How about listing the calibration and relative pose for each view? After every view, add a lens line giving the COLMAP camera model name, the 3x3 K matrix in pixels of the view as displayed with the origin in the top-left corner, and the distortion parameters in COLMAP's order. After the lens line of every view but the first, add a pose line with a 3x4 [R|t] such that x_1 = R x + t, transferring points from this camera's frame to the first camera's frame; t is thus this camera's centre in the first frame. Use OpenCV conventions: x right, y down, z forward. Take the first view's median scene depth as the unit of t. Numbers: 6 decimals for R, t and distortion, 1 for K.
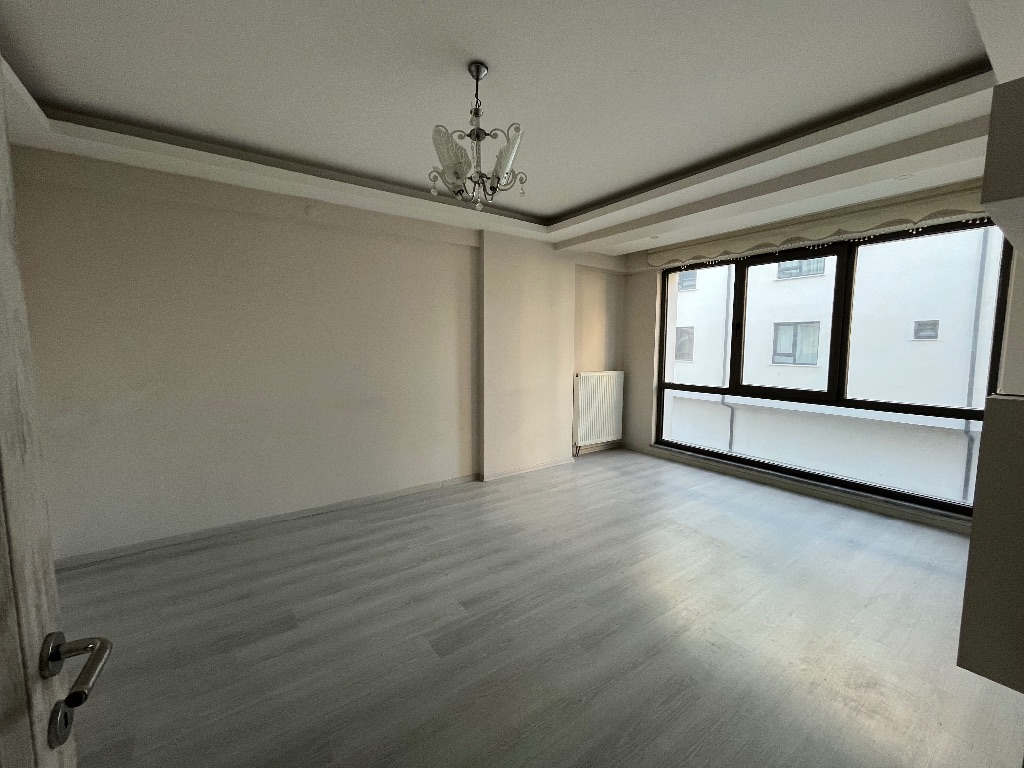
lens RADIAL K [[428.4, 0, 512.0], [0, 428.4, 384.0], [0, 0, 1]] dist [0.071156, -0.000062]
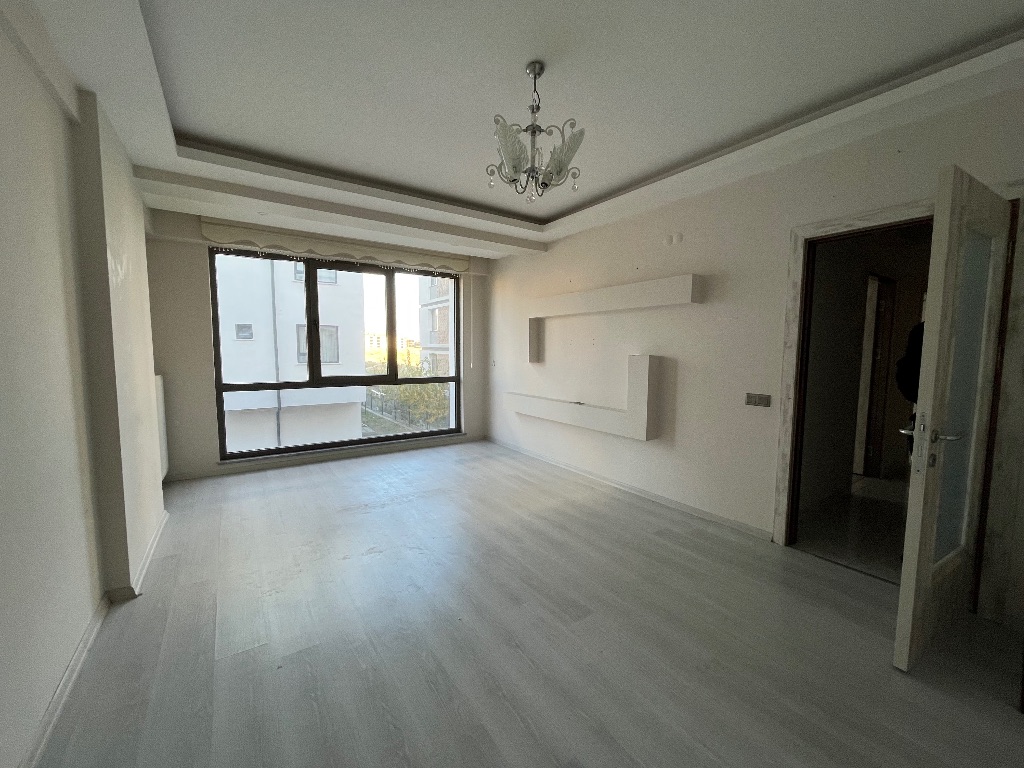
lens RADIAL K [[417.6, 0, 512.0], [0, 417.6, 384.0], [0, 0, 1]] dist [0.007965, -0.000363]
pose [[0.033005, -0.100551, 0.994384, -0.503841], [0.100510, 0.990216, 0.096794, -0.031230], [-0.994388, 0.096751, 0.042789, 0.485009]]
